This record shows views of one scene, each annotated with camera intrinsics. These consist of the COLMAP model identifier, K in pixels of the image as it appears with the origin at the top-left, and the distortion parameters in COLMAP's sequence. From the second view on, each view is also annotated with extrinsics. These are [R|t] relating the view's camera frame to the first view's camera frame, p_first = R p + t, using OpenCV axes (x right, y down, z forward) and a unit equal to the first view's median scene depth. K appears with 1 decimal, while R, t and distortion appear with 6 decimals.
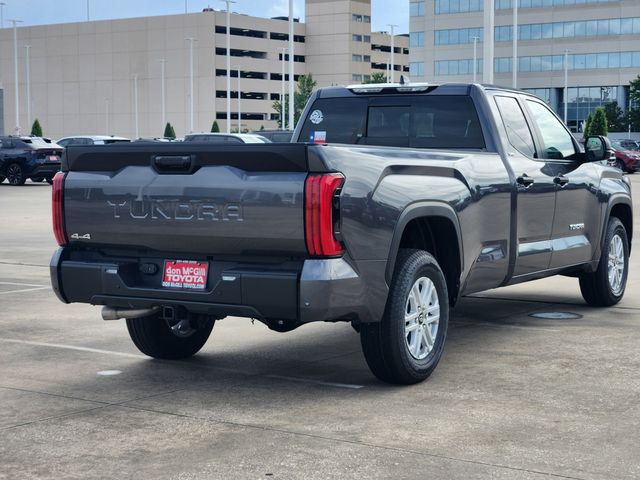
lens RADIAL K [[1293.0, 0, 320.0], [0, 1293.0, 240.0], [0, 0, 1]] dist [-0.537760, 4.476057]
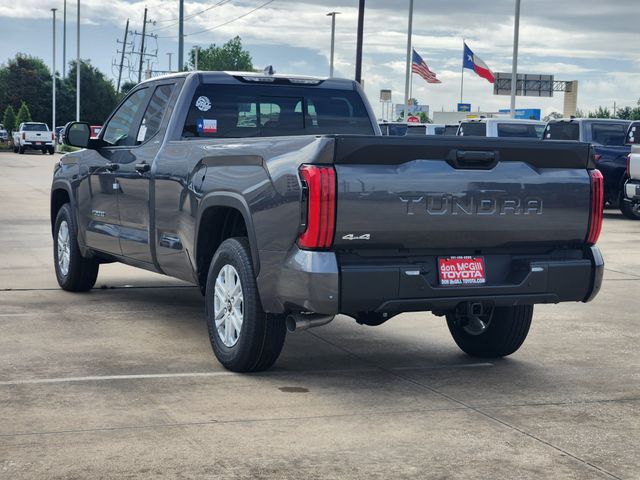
lens RADIAL K [[1293.0, 0, 320.0], [0, 1293.0, 240.0], [0, 0, 1]] dist [-0.537760, 4.476057]
pose [[0.569861, -0.046235, 0.820439, -0.974751], [0.030646, 0.998917, 0.035007, -0.034451], [-0.821169, 0.005194, 0.570661, 0.521020]]
